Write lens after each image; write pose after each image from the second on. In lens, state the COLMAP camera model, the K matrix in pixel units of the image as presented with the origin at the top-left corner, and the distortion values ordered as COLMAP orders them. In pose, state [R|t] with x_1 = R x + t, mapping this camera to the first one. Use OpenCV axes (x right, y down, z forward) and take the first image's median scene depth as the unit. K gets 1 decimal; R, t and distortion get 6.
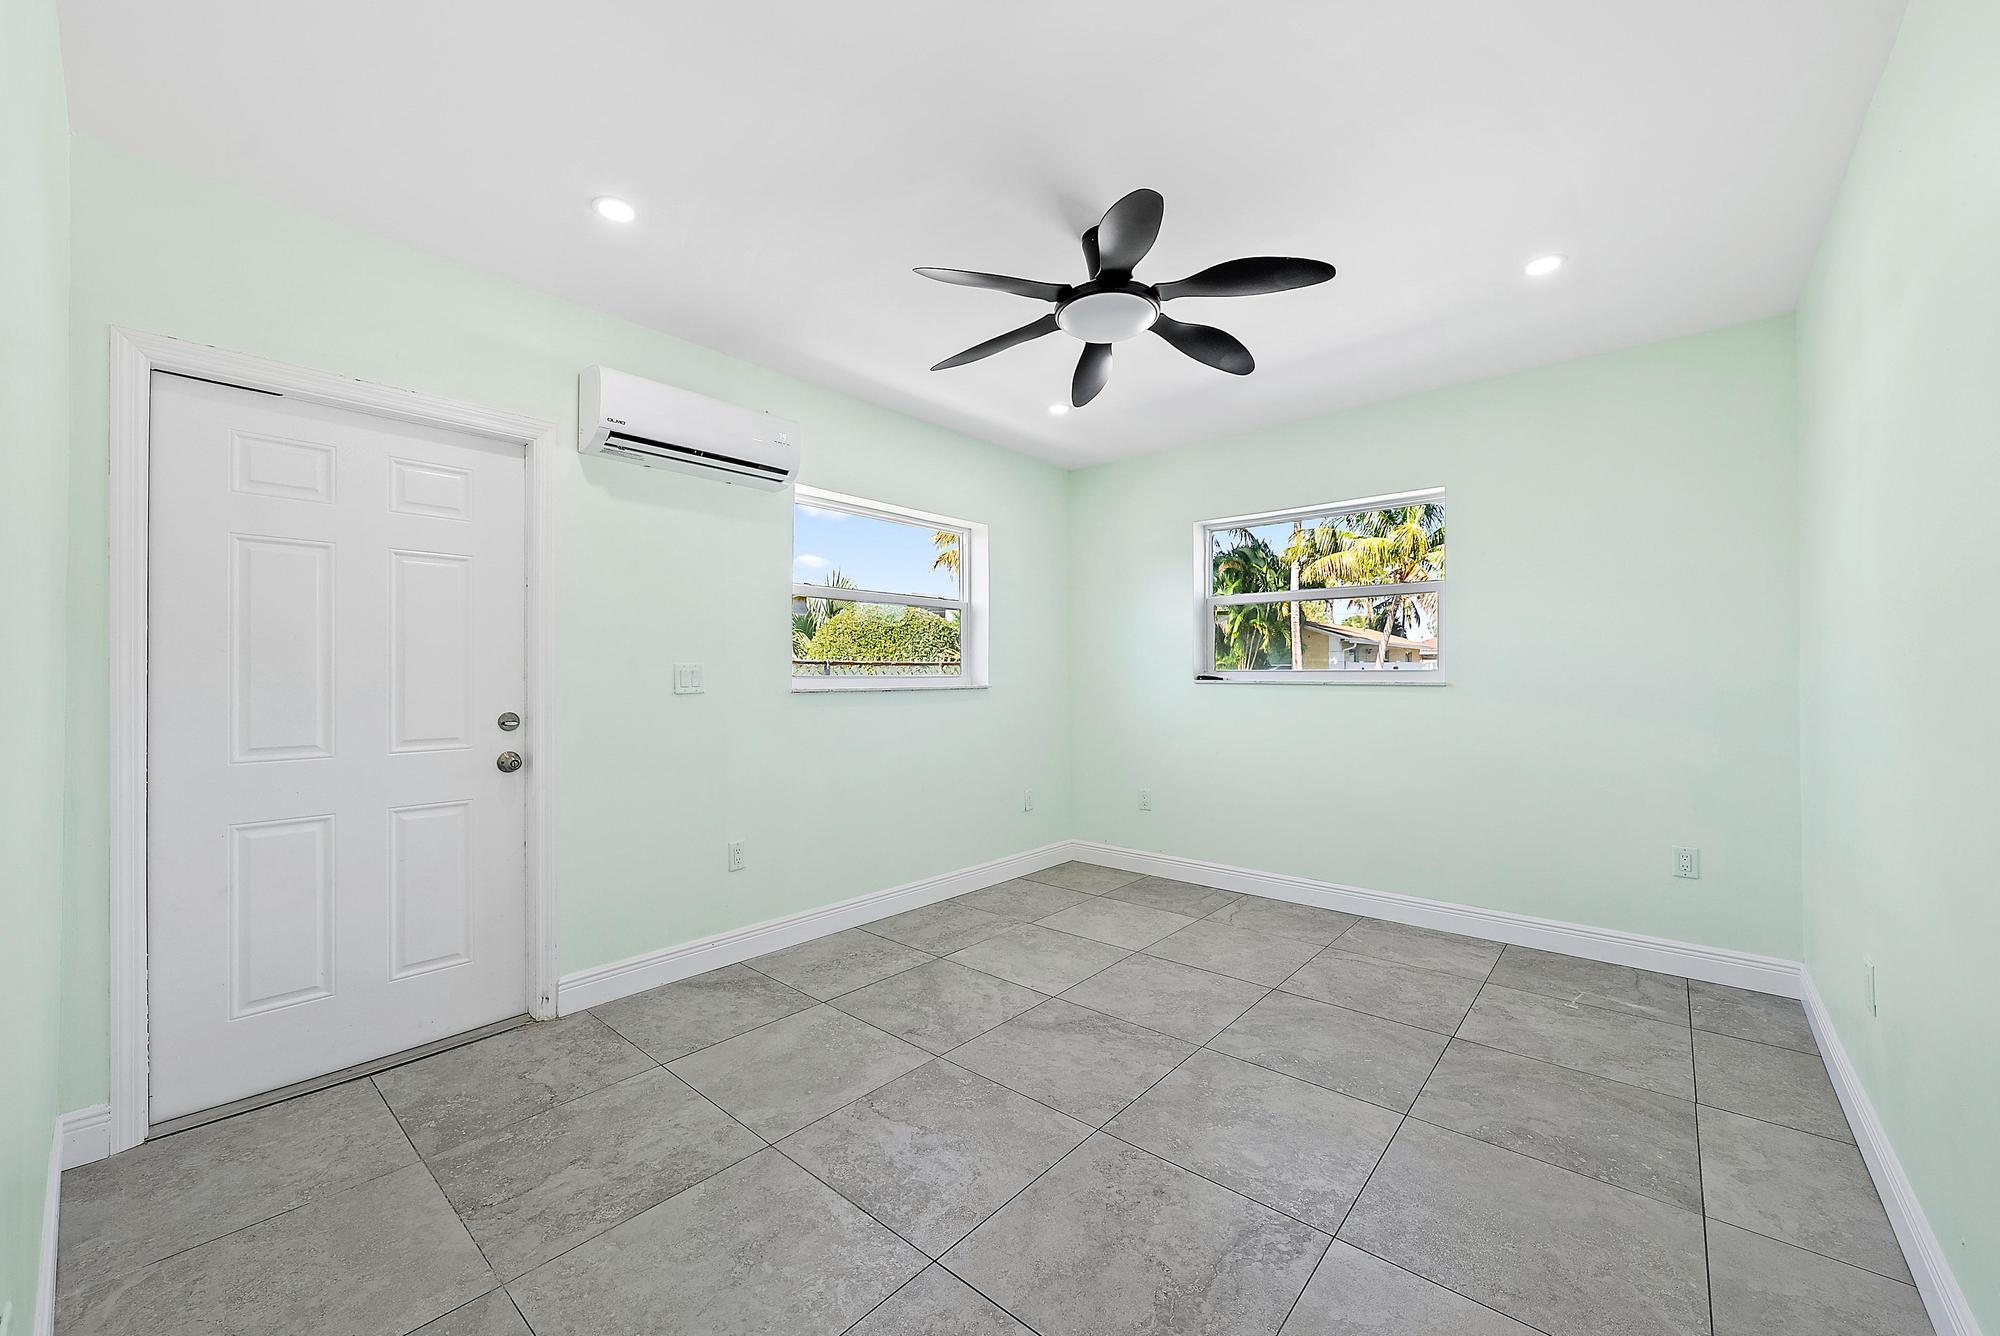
lens RADIAL K [[771.0, 0, 1000.0], [0, 771.0, 668.0], [0, 0, 1]] dist [0.001171, -0.000065]
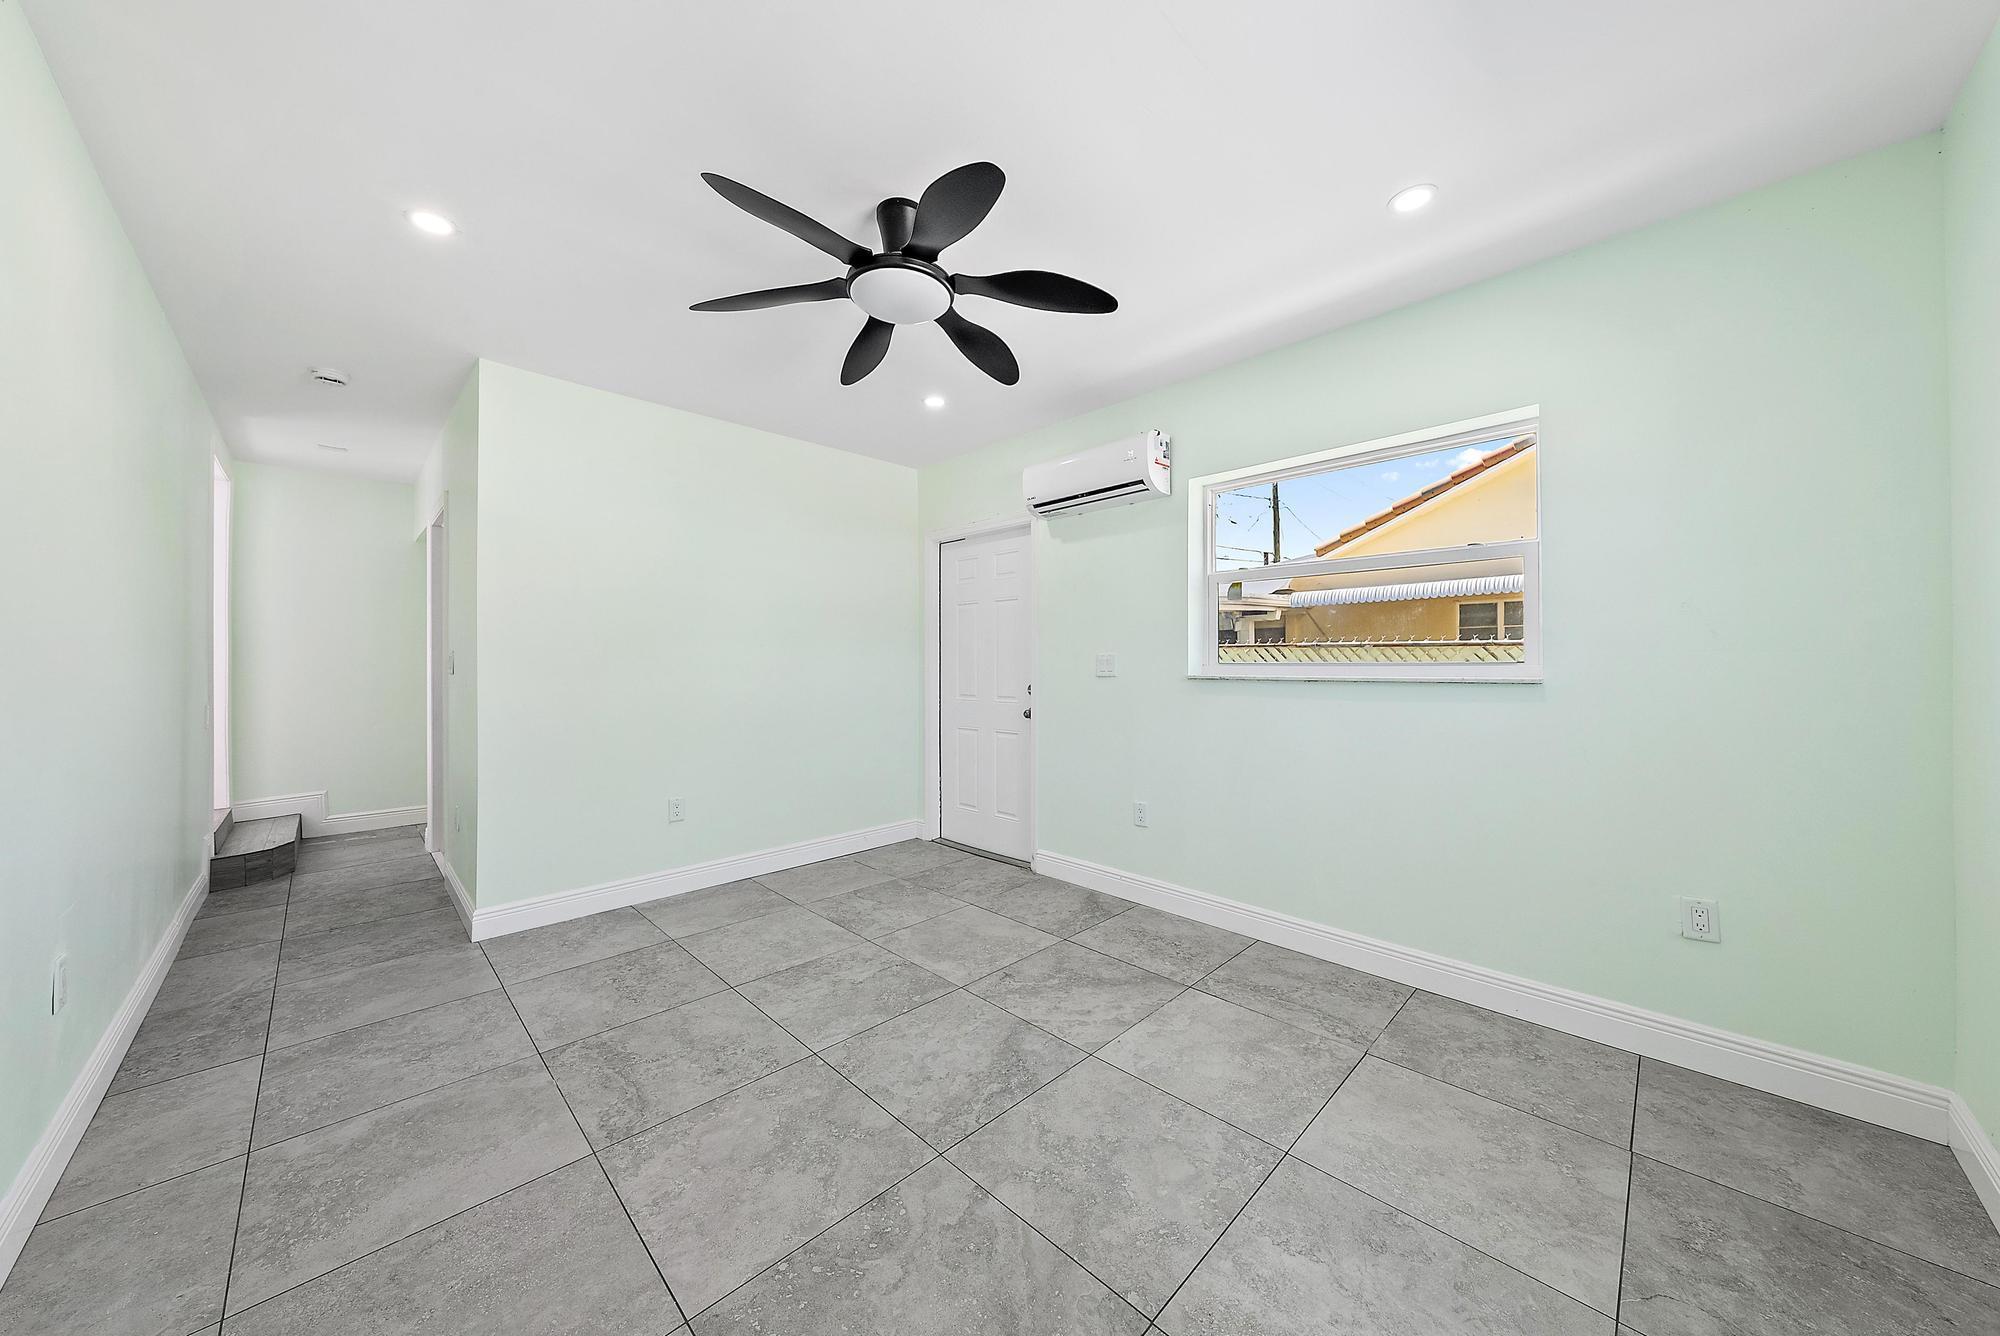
lens RADIAL K [[680.2, 0, 1005.8], [0, 680.2, 661.9], [0, 0, 1]] dist [0.001314, 0.000000]
pose [[-0.073874, -0.001075, -0.997267, 0.847010], [0.011516, 0.999932, -0.001931, 0.009270], [0.997201, -0.011627, -0.073856, 1.025383]]
